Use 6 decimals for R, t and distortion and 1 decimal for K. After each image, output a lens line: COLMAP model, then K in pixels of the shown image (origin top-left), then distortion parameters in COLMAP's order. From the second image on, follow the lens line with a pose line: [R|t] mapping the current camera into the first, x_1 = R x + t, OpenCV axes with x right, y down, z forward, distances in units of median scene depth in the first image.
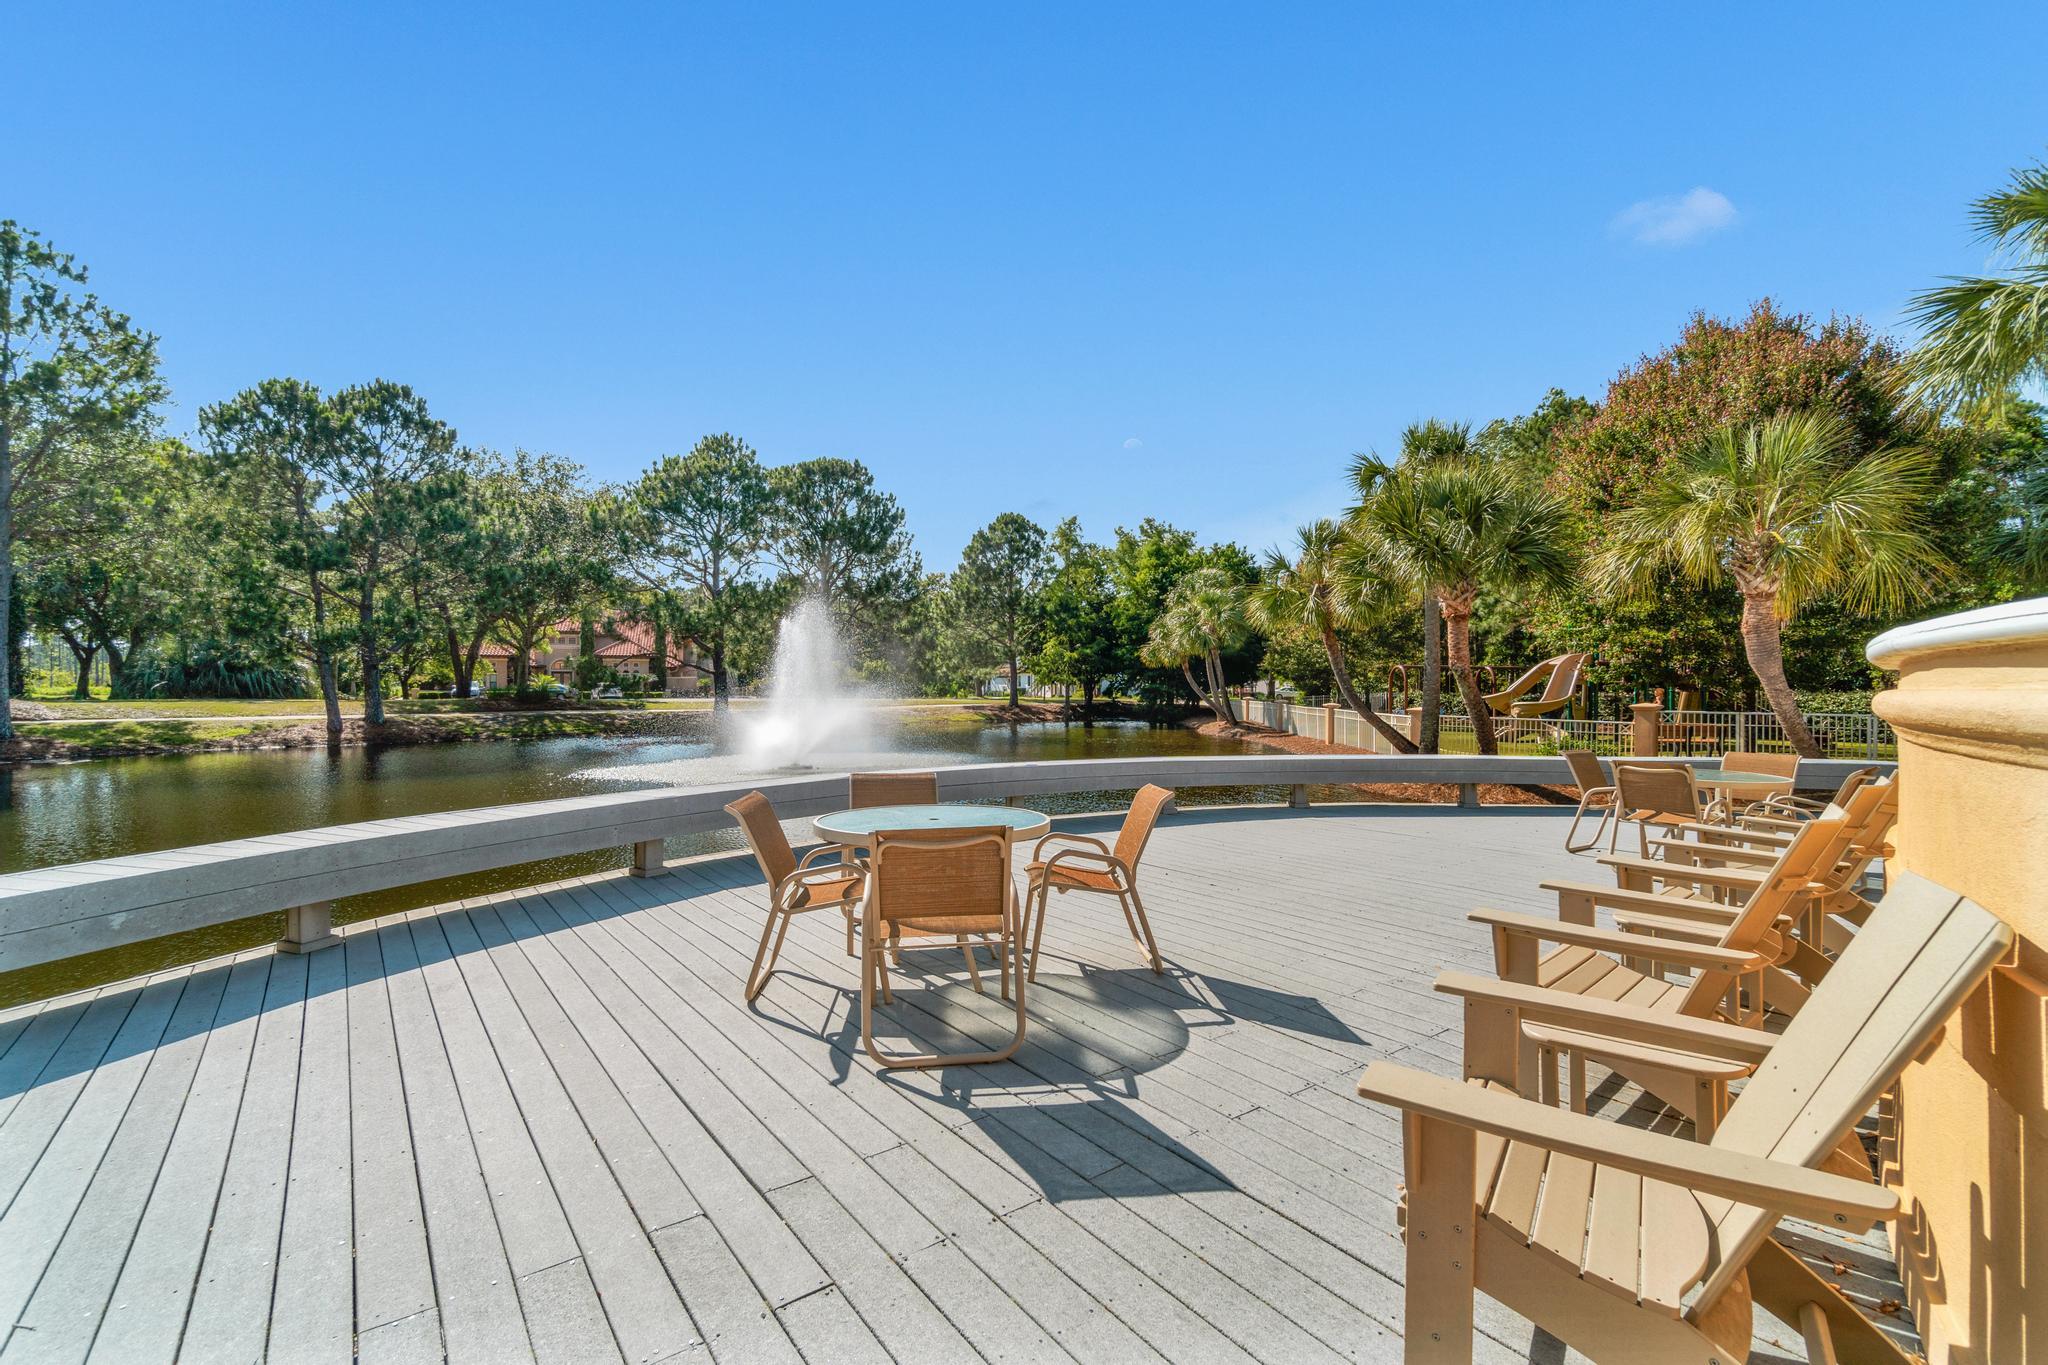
lens RADIAL K [[911.5, 0, 1024.0], [0, 911.5, 682.5], [0, 0, 1]] dist [-0.002219, -0.000036]
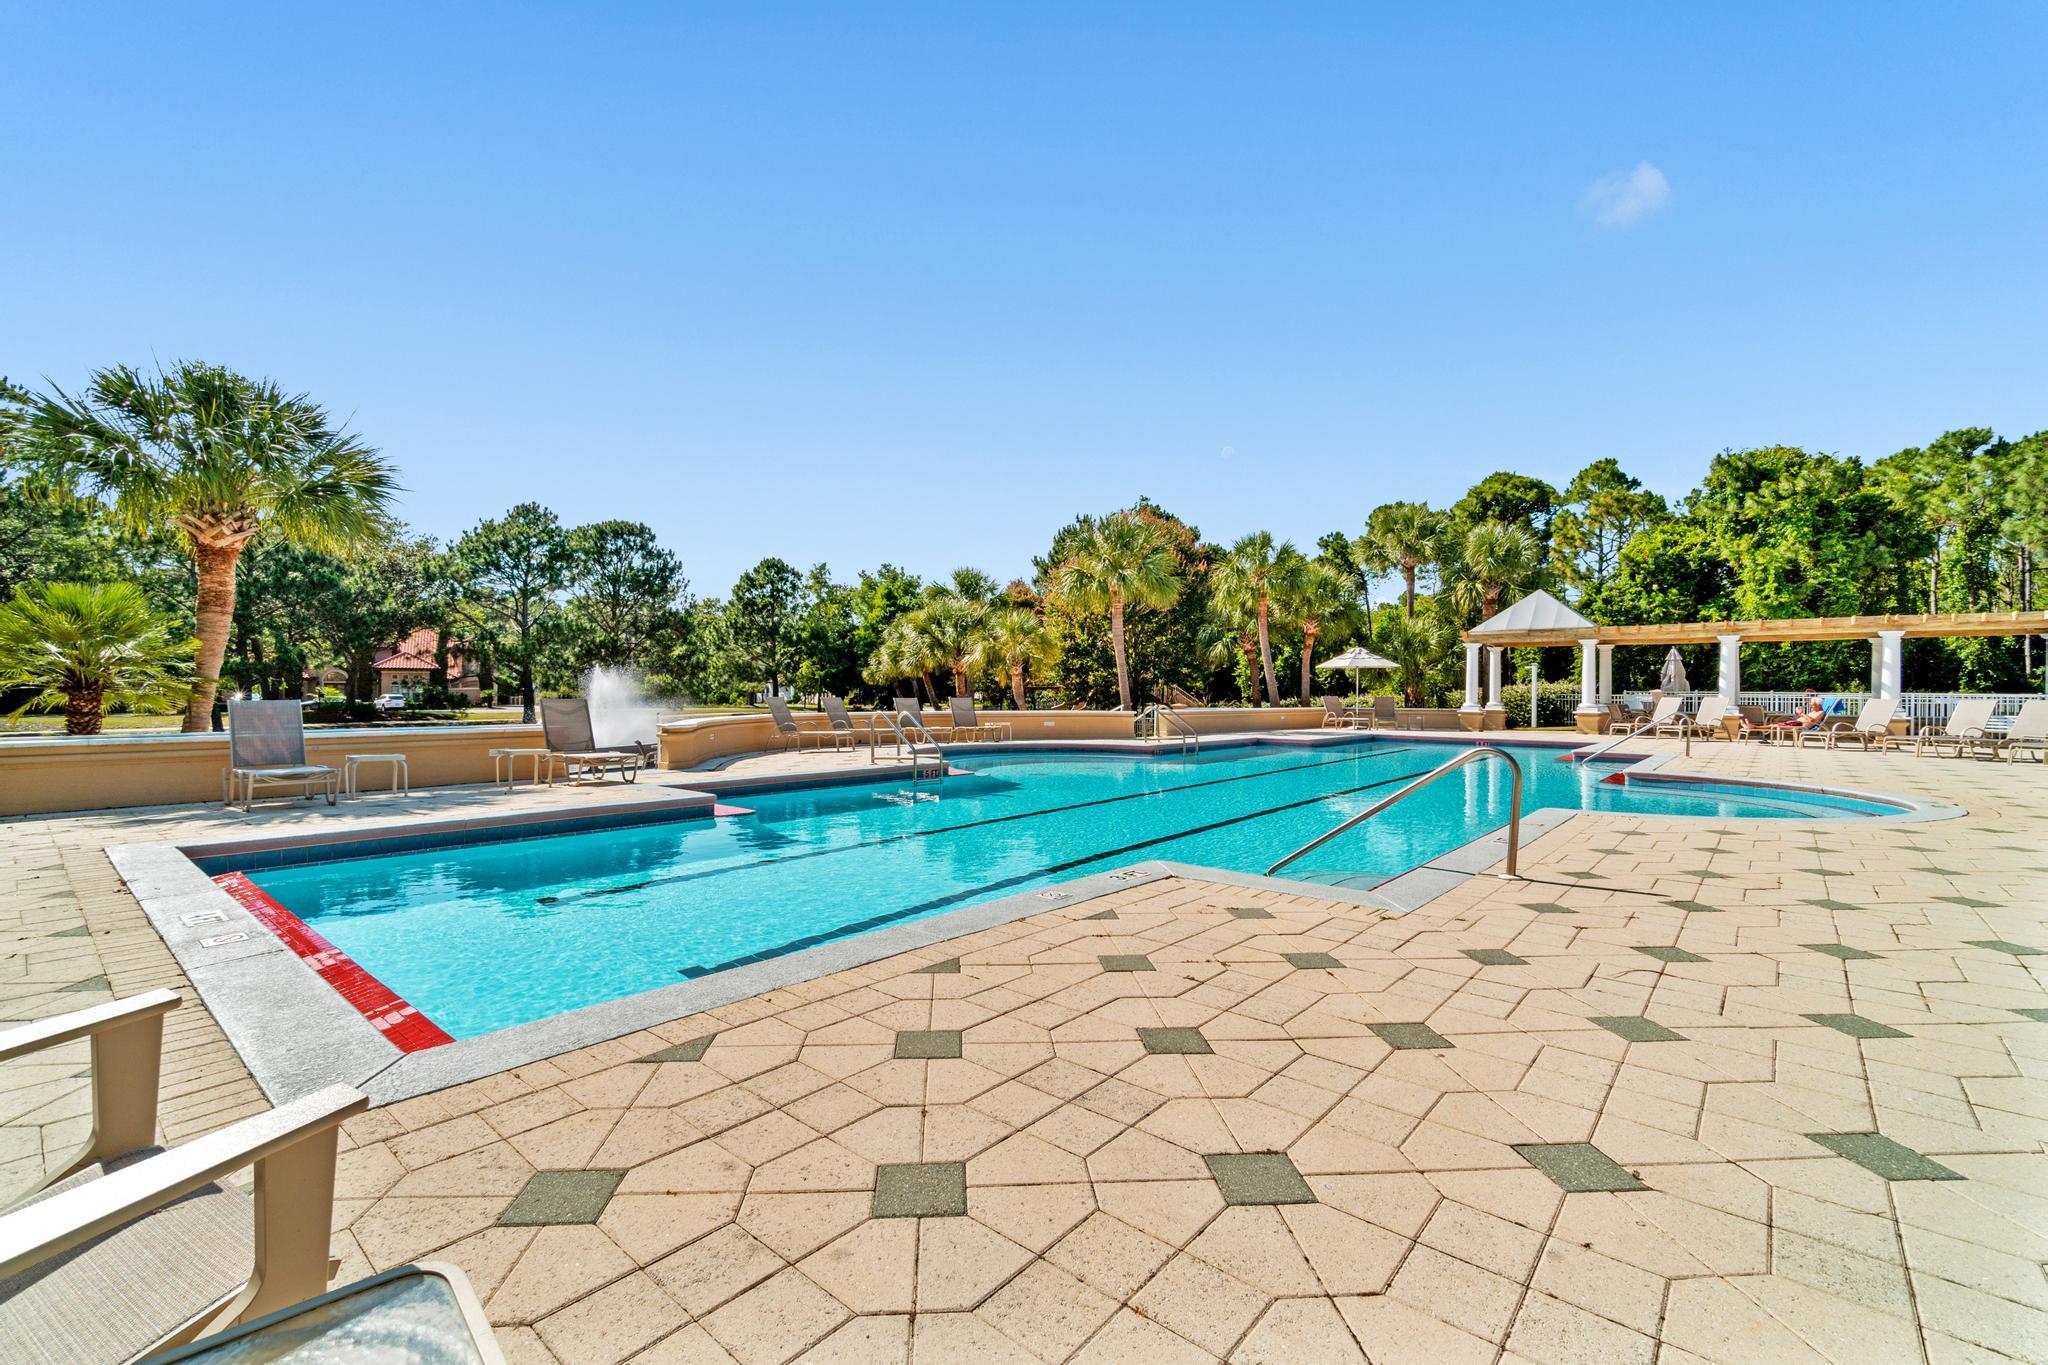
lens RADIAL K [[911.5, 0, 1024.0], [0, 911.5, 682.5], [0, 0, 1]] dist [-0.002219, -0.000036]
pose [[0.974147, -0.003094, 0.225894, 0.039609], [0.004632, 0.999970, -0.006279, -0.008114], [-0.225868, 0.007163, 0.974132, -0.292786]]
